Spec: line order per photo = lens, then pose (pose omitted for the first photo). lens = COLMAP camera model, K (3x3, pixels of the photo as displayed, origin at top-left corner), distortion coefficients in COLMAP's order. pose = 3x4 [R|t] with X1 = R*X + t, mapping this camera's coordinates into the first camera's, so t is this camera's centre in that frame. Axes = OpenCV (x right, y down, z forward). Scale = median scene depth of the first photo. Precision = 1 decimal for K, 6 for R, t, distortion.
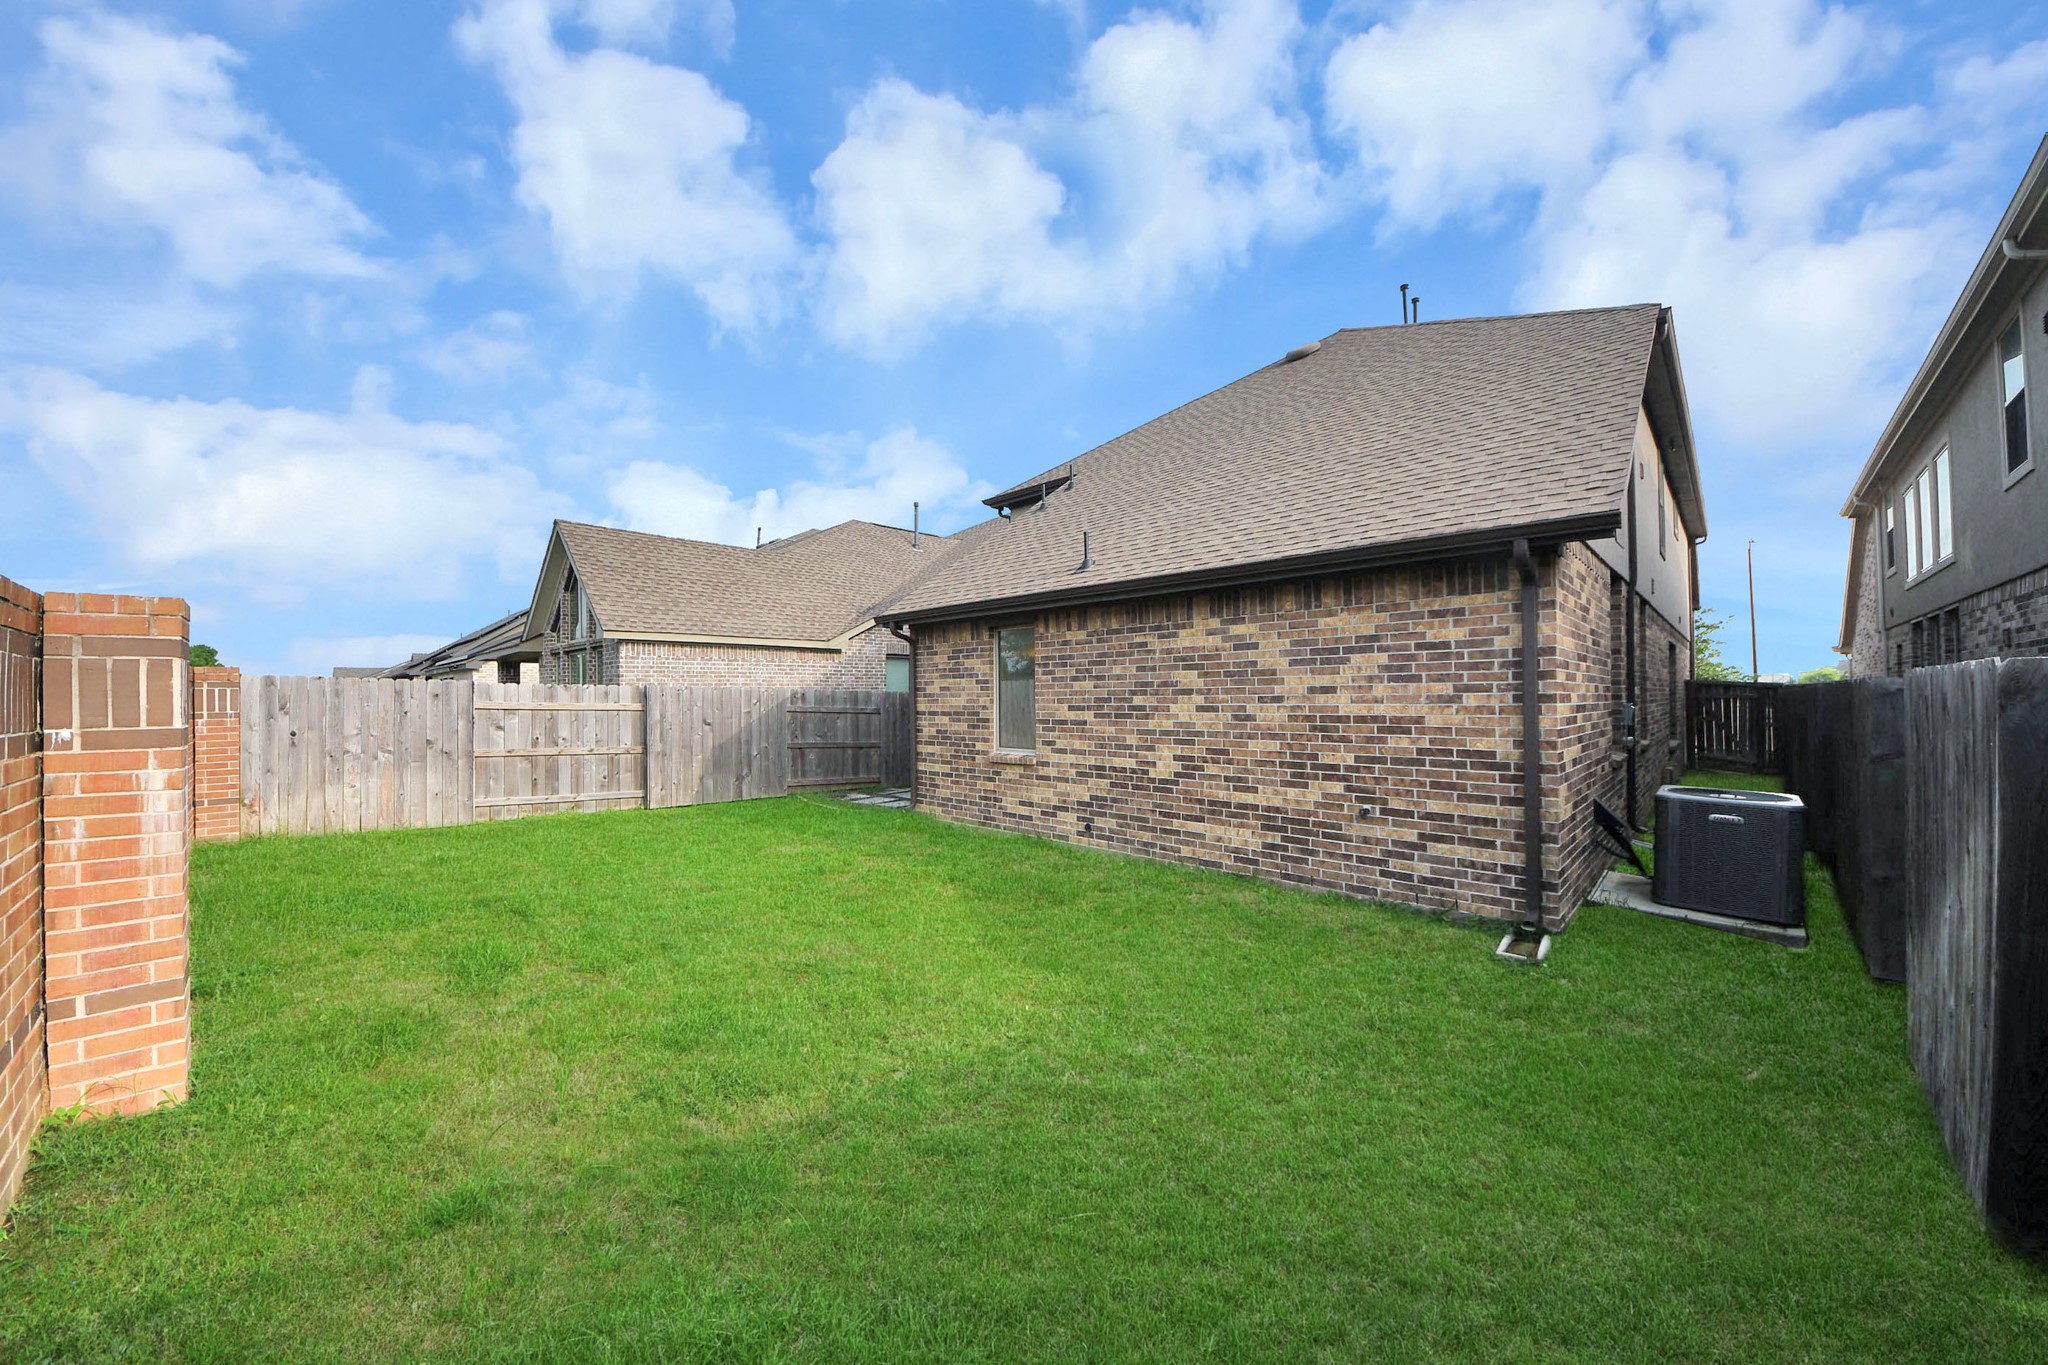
lens RADIAL K [[744.1, 0, 1014.8], [0, 744.1, 709.0], [0, 0, 1]] dist [0.013867, -0.015037]
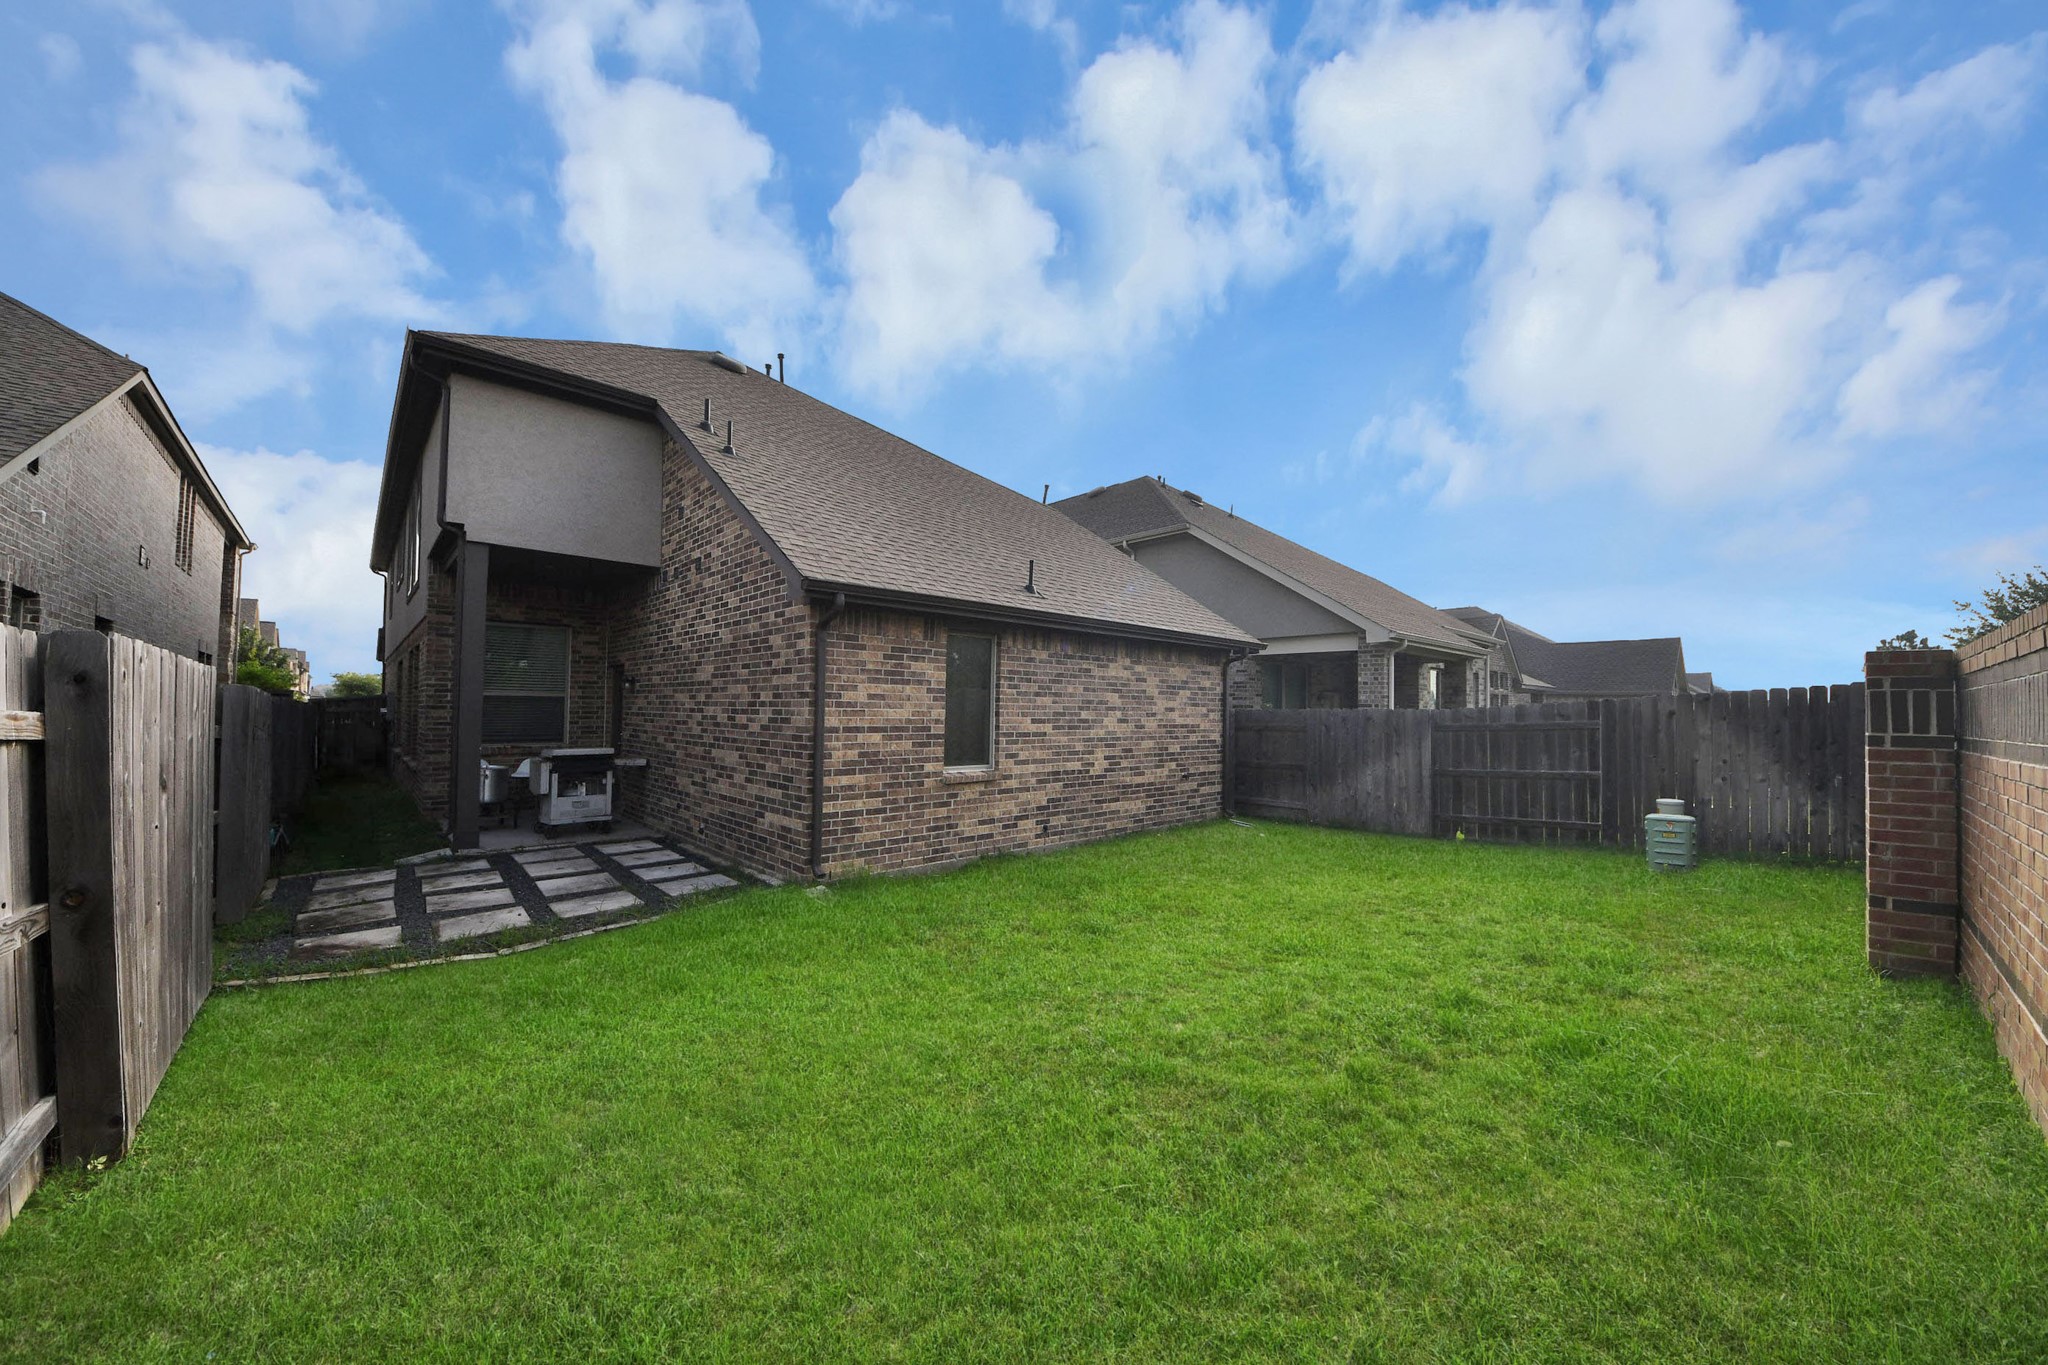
lens RADIAL K [[744.1, 0, 1014.8], [0, 744.1, 709.0], [0, 0, 1]] dist [0.013867, -0.015037]
pose [[0.023570, 0.010177, 0.999670, -1.015362], [0.002945, 0.999943, -0.010249, -0.007973], [-0.999718, 0.003185, 0.023539, 1.017857]]
